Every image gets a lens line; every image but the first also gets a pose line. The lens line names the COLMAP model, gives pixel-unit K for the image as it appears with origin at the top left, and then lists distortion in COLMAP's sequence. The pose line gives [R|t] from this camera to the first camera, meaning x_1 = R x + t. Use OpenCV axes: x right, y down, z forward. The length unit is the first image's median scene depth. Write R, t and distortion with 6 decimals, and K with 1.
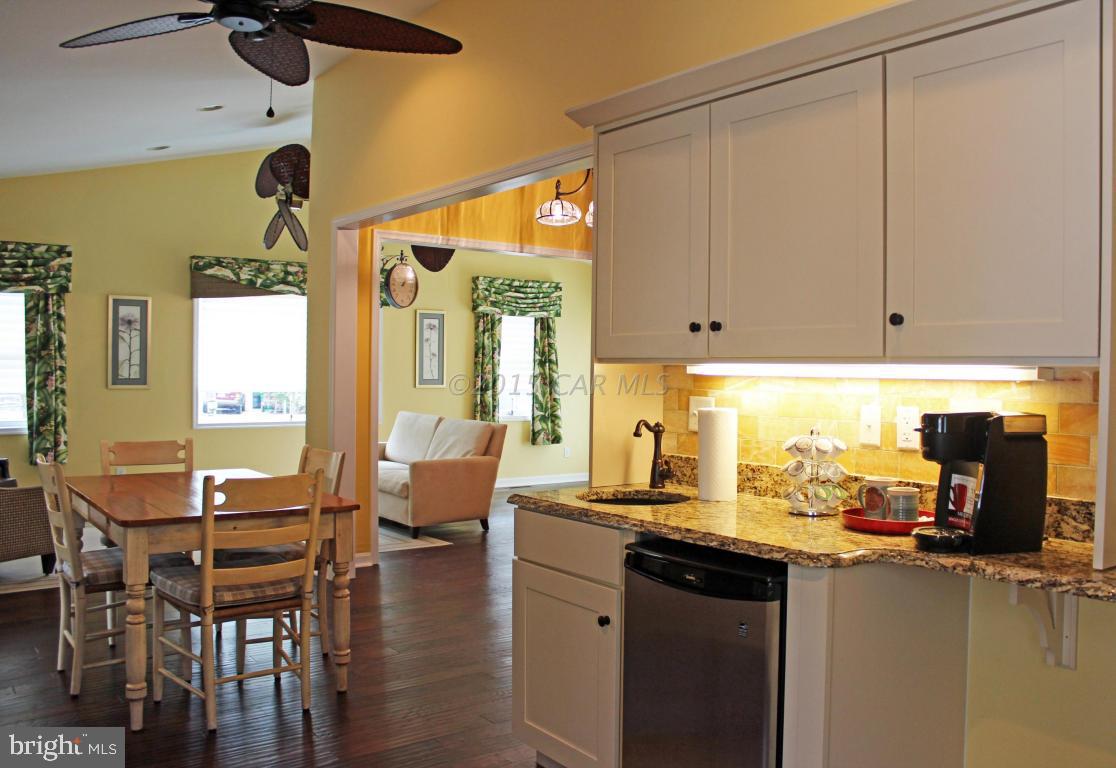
lens RADIAL K [[892.3, 0, 506.2], [0, 892.3, 361.5], [0, 0, 1]] dist [-0.083465, -0.003292]
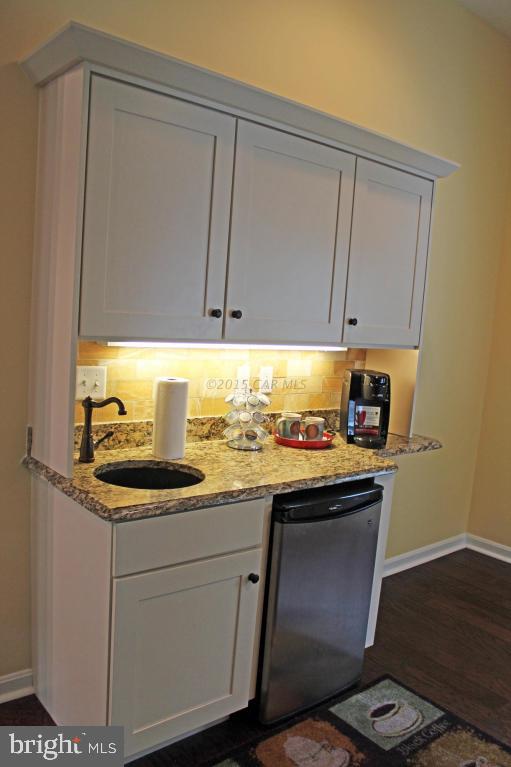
lens RADIAL K [[640.3, 0, 254.4], [0, 640.3, 385.0], [0, 0, 1]] dist [-0.140687, 0.092818]
pose [[-0.046479, -0.132928, 0.990035, -0.645632], [-0.071579, 0.989002, 0.129429, -0.059282], [-0.996351, -0.064850, -0.055483, 1.023104]]
